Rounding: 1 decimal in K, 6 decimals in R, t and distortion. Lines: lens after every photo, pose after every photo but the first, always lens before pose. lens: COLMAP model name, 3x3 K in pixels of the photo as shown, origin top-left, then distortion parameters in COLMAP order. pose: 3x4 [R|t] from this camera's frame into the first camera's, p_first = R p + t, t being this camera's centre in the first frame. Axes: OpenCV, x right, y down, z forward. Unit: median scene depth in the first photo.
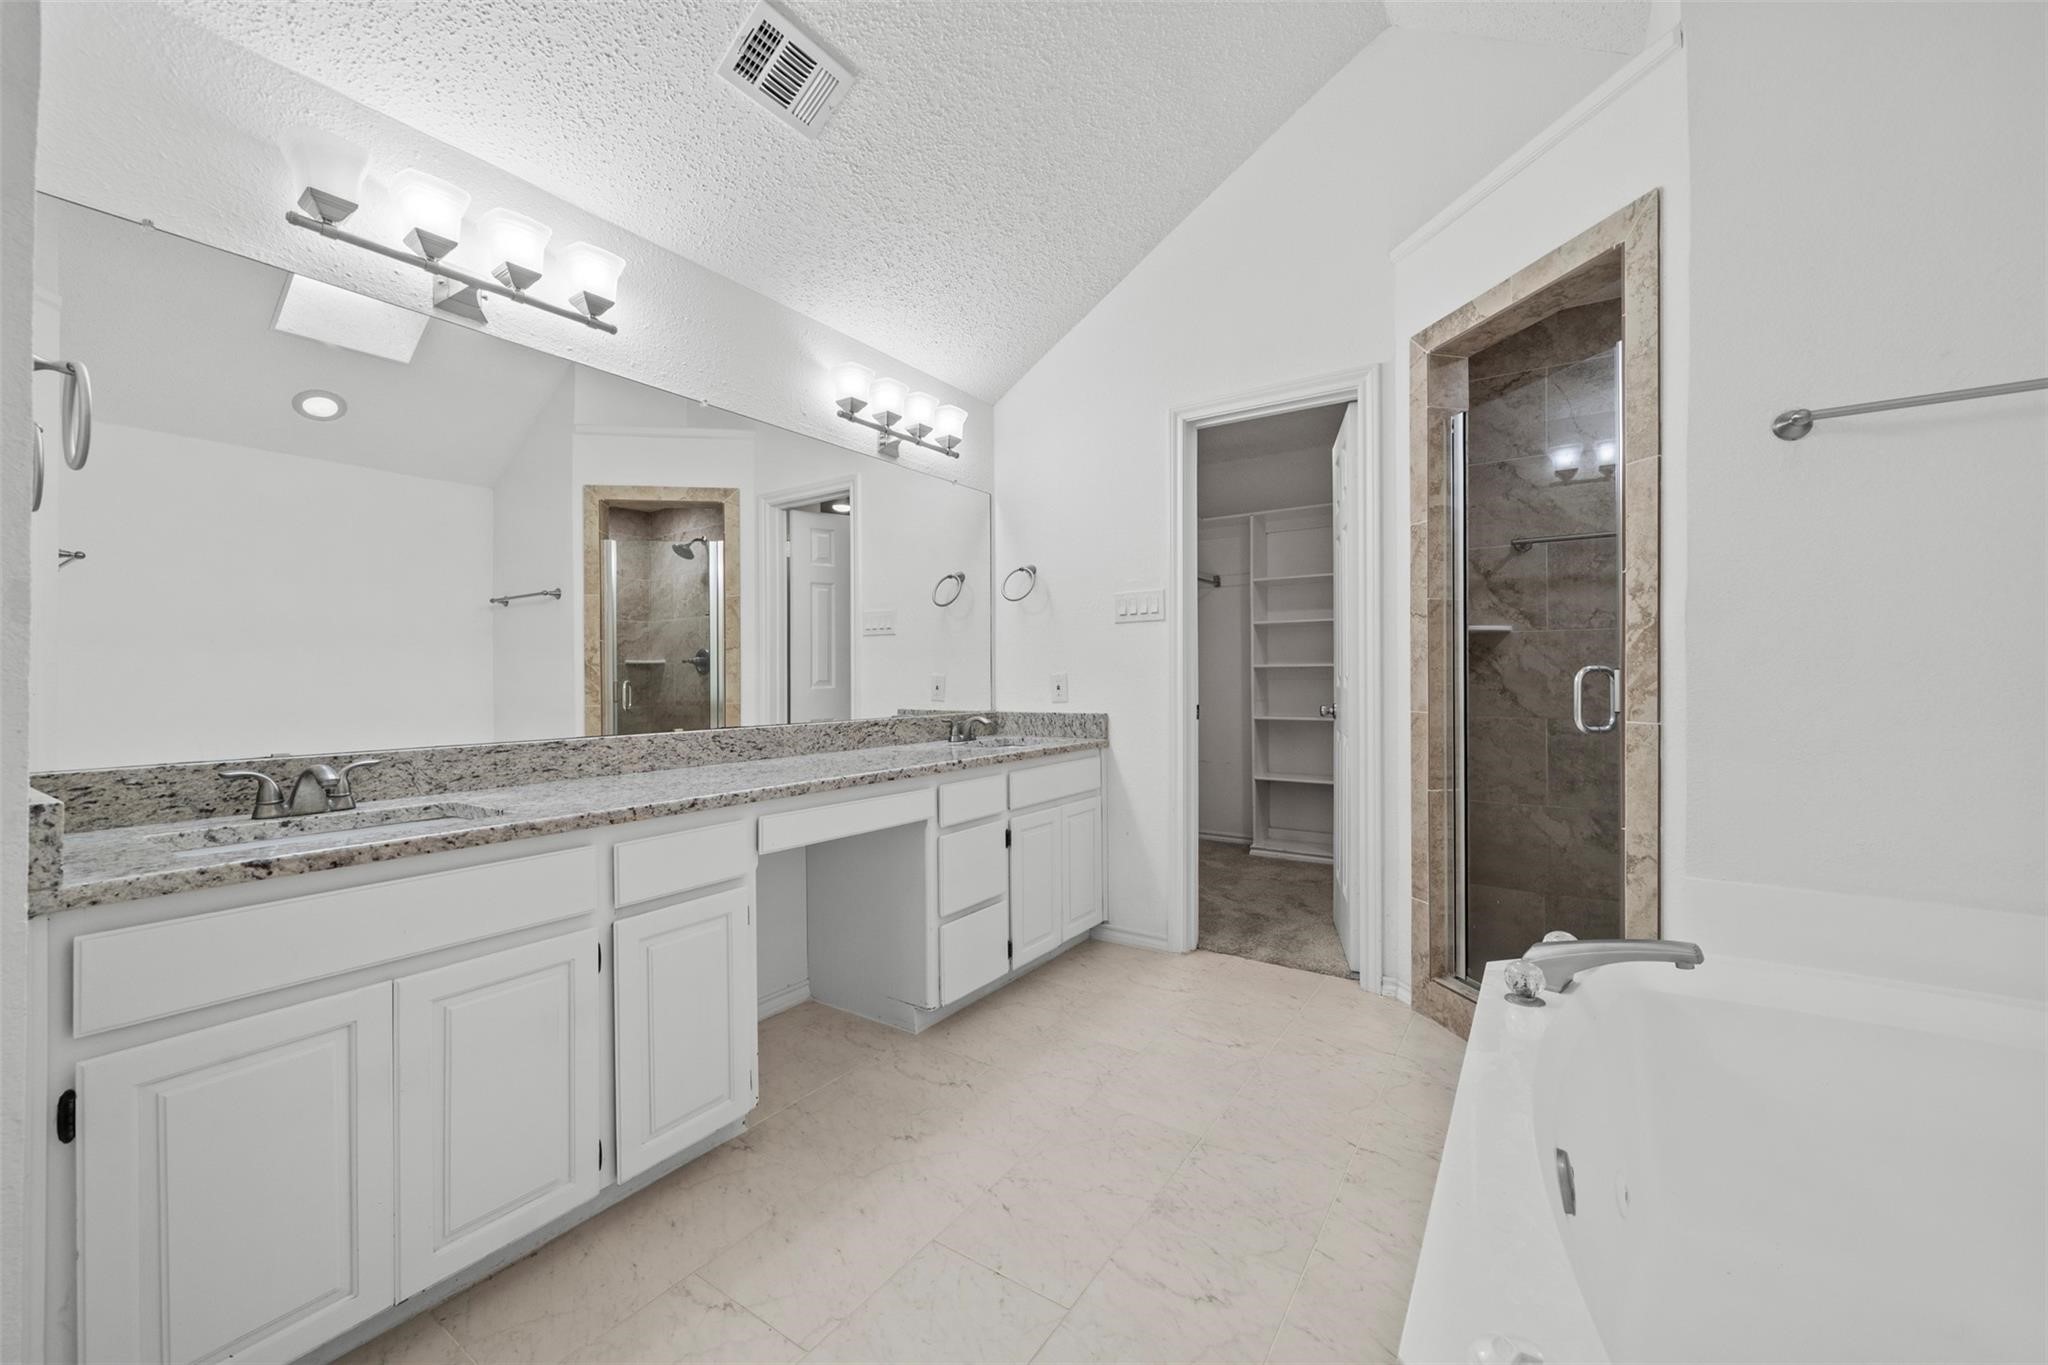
lens RADIAL K [[829.2, 0, 1018.2], [0, 829.2, 672.3], [0, 0, 1]] dist [-0.001296, -0.000066]
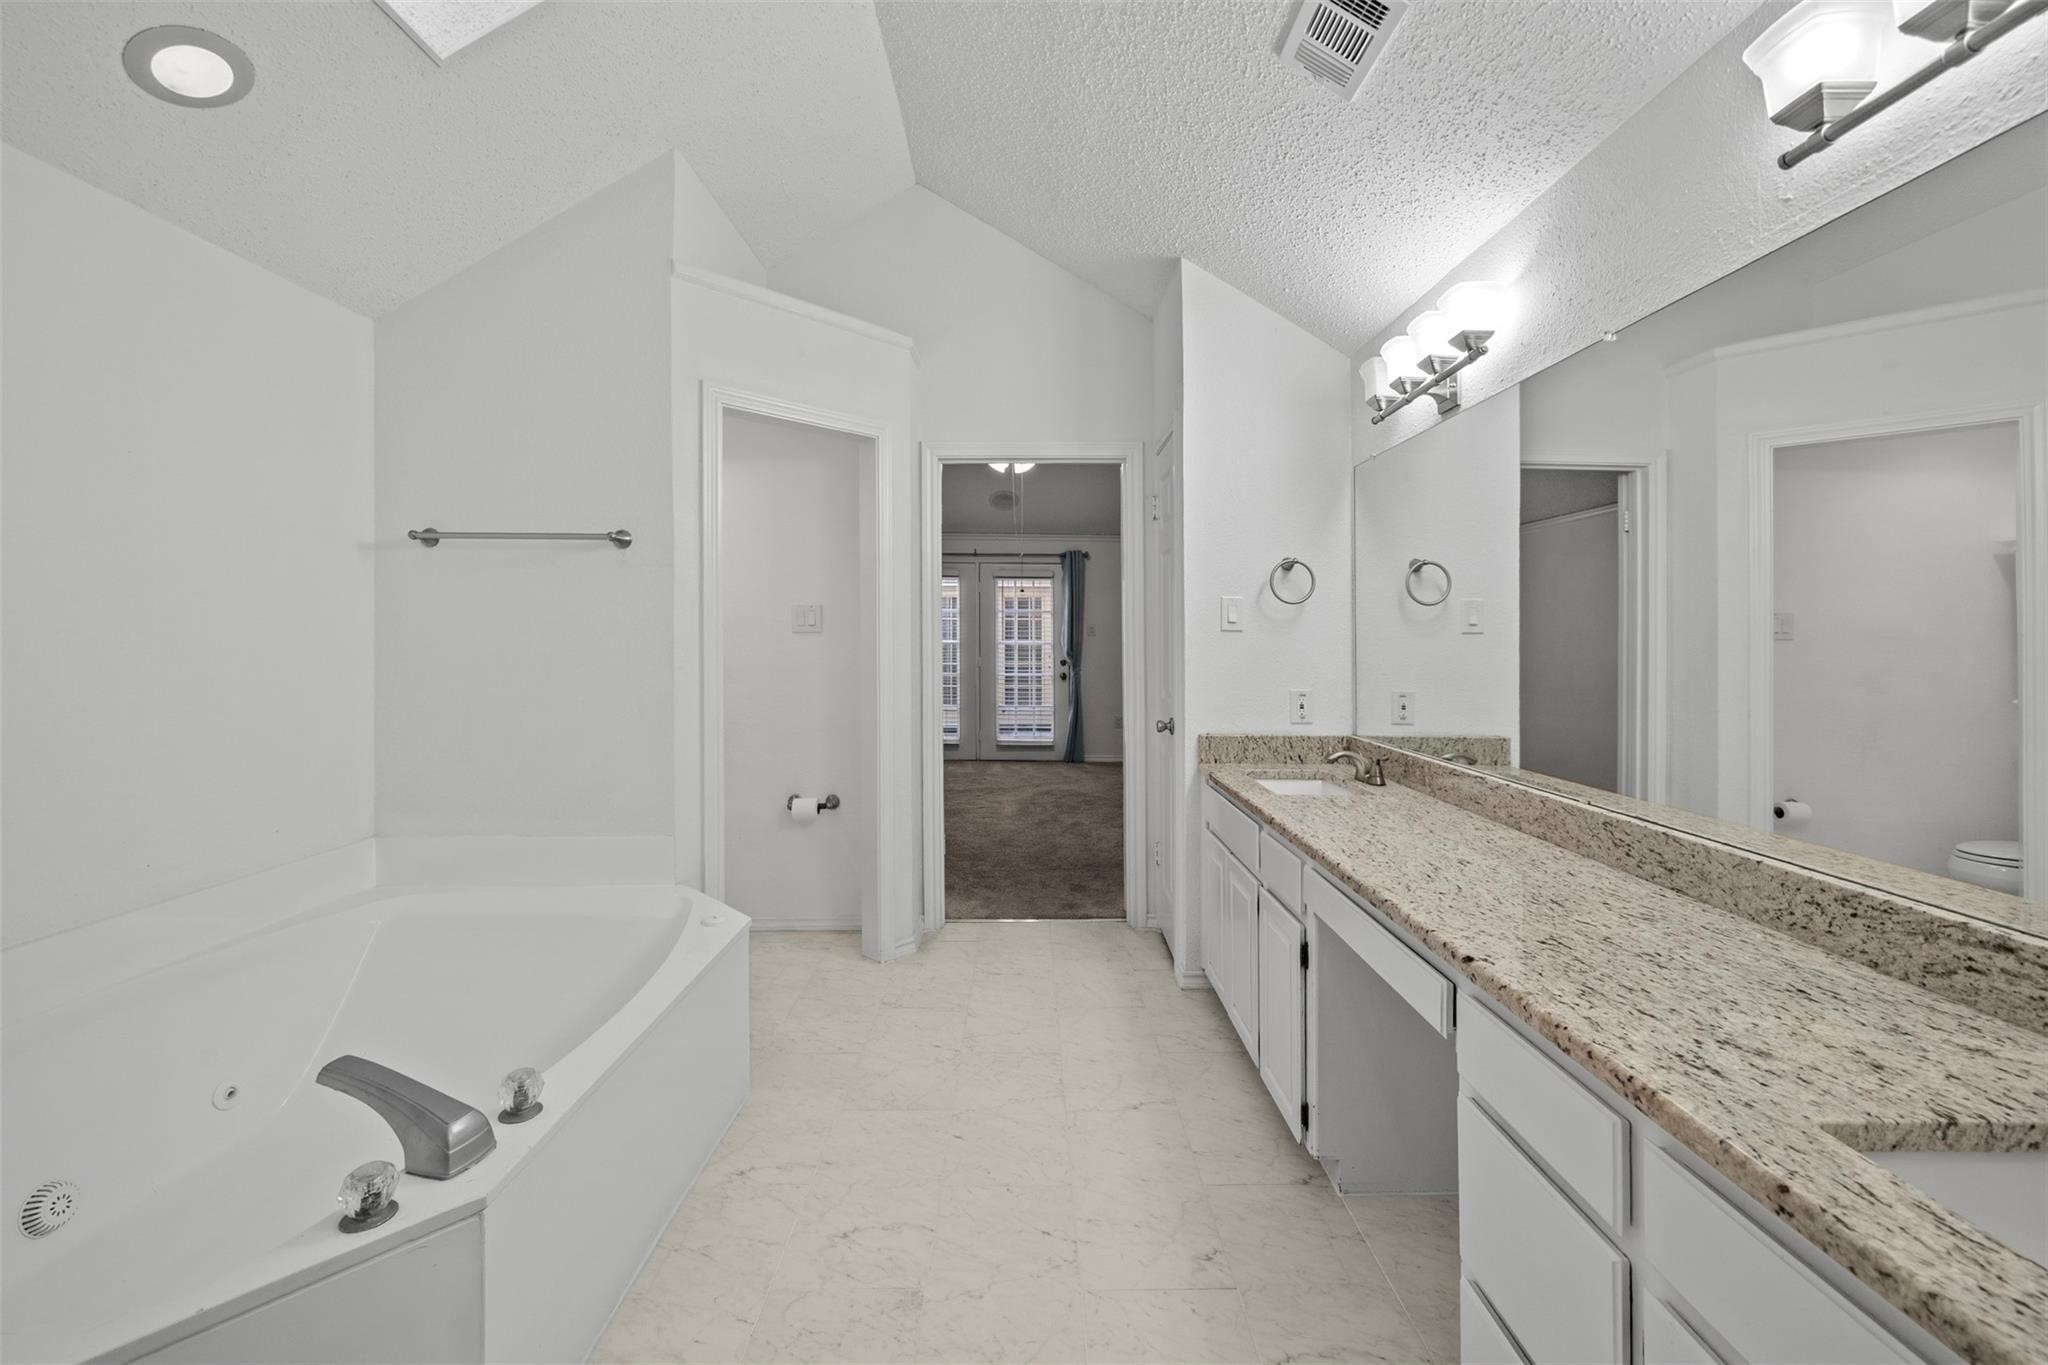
lens RADIAL K [[829.2, 0, 1008.6], [0, 829.2, 647.9], [0, 0, 1]] dist [-0.001296, -0.000066]
pose [[-0.848649, 0.007903, -0.528898, 0.450099], [0.004455, 0.999960, 0.007794, -0.081318], [0.528938, 0.004258, -0.848650, 1.457968]]
